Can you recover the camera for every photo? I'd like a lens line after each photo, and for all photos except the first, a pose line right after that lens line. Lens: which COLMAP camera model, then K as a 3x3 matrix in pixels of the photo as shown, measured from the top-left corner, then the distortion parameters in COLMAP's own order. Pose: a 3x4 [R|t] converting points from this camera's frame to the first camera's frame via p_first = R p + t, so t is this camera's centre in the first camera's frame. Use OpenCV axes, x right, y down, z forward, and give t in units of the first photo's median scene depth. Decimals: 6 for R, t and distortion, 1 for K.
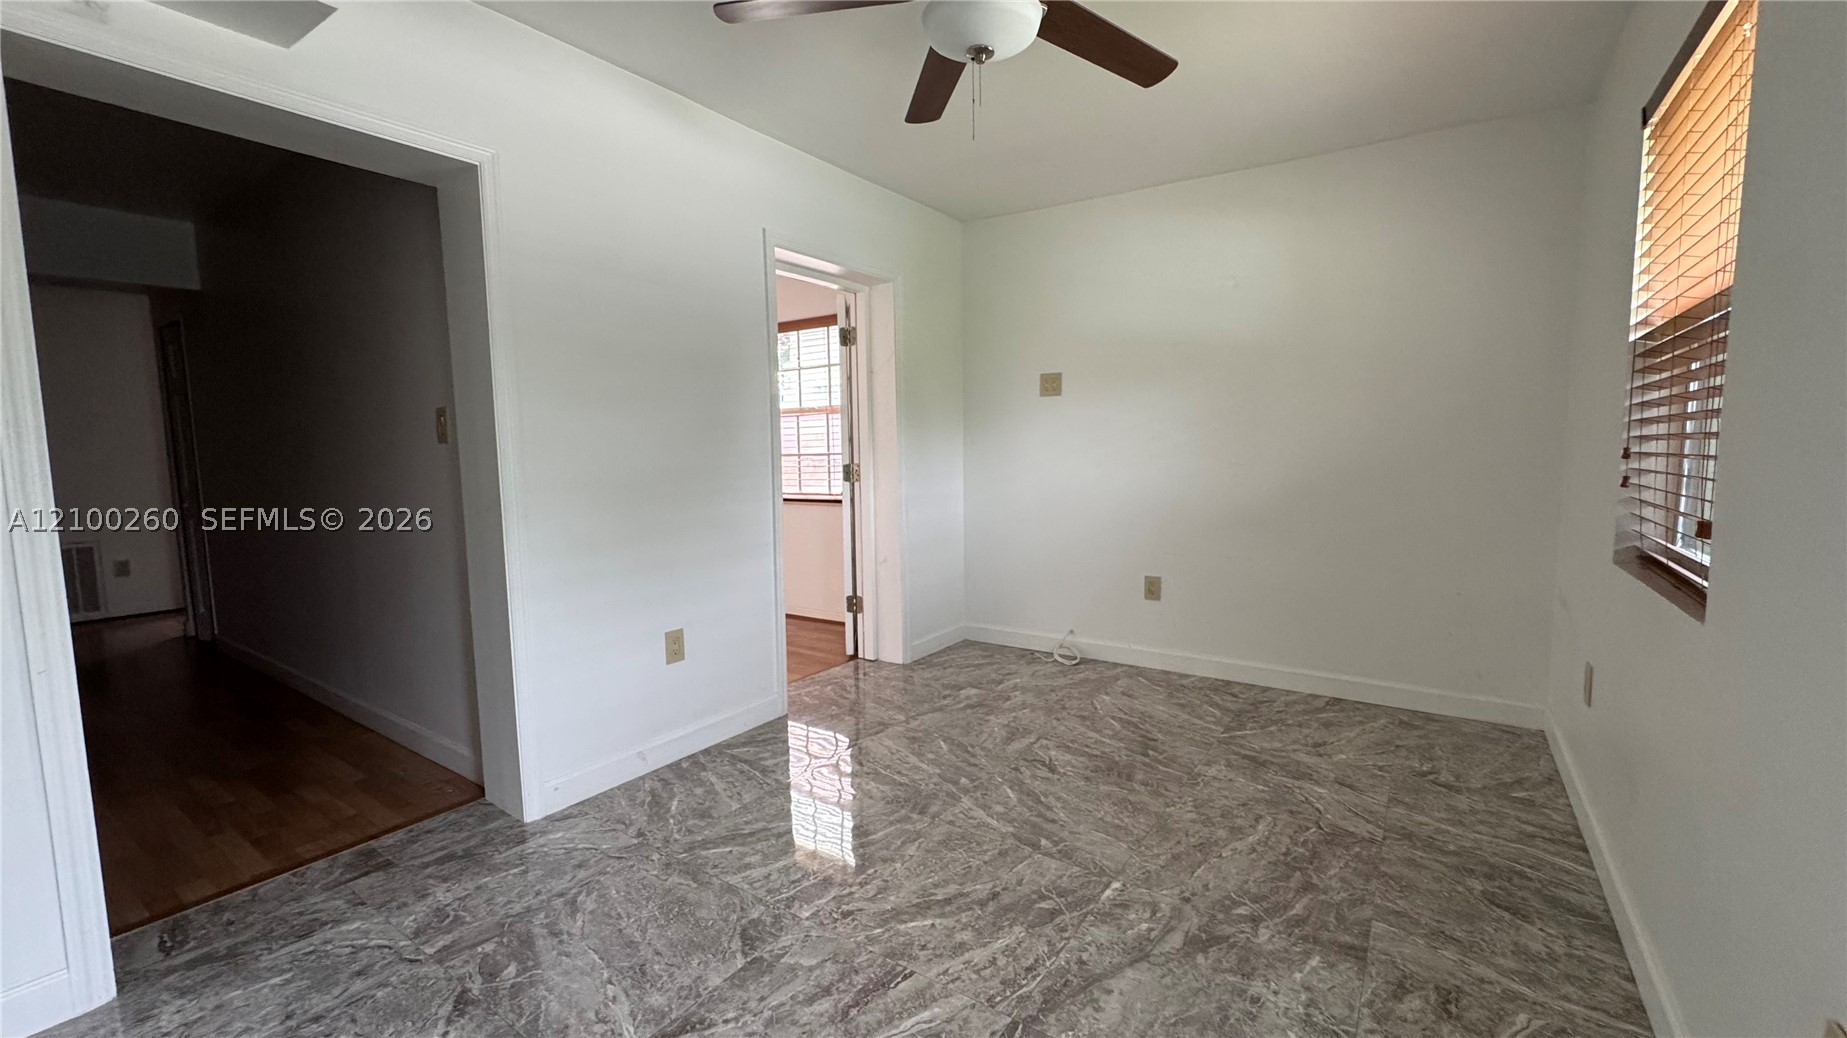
lens RADIAL K [[741.4, 0, 925.0], [0, 741.4, 525.2], [0, 0, 1]] dist [-0.003715, 0.000043]
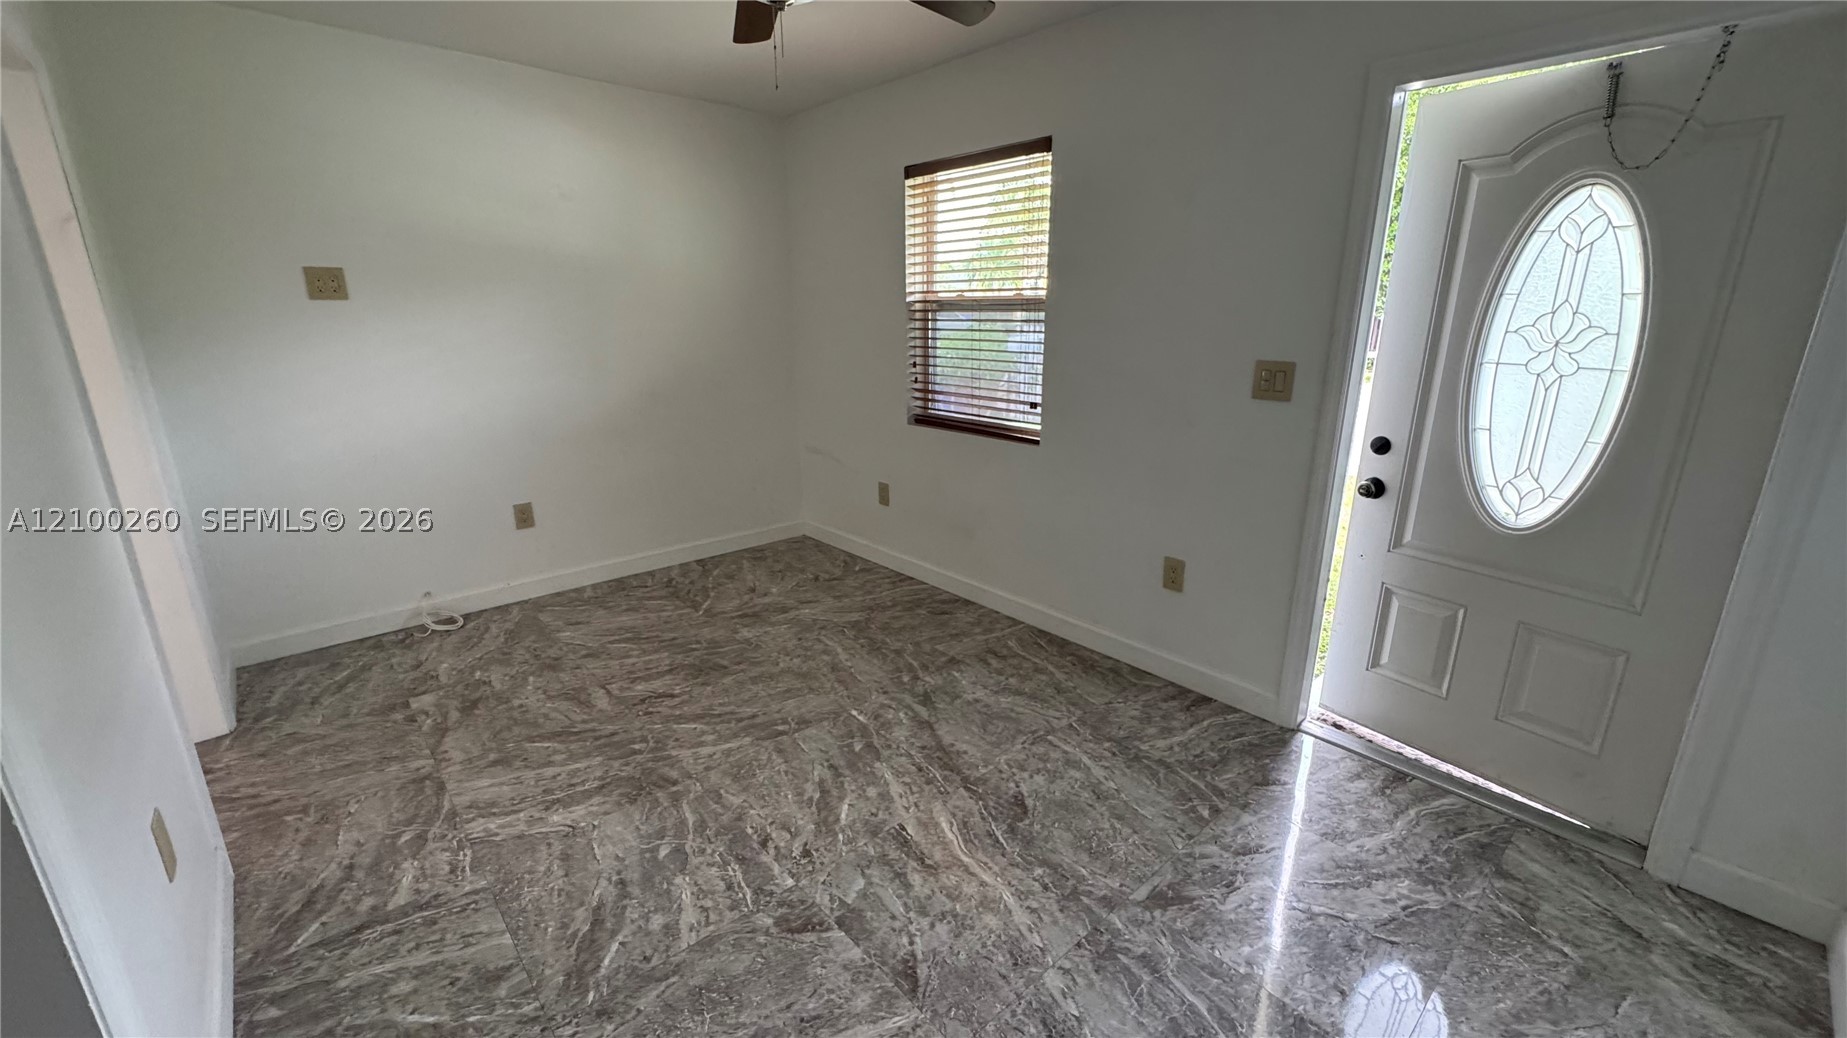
lens RADIAL K [[741.4, 0, 926.8], [0, 741.4, 517.9], [0, 0, 1]] dist [-0.003715, 0.000043]
pose [[0.230131, -0.253396, 0.939590, -0.660797], [0.100045, 0.966550, 0.236163, -0.120090], [-0.968003, 0.039652, 0.247784, 0.389462]]
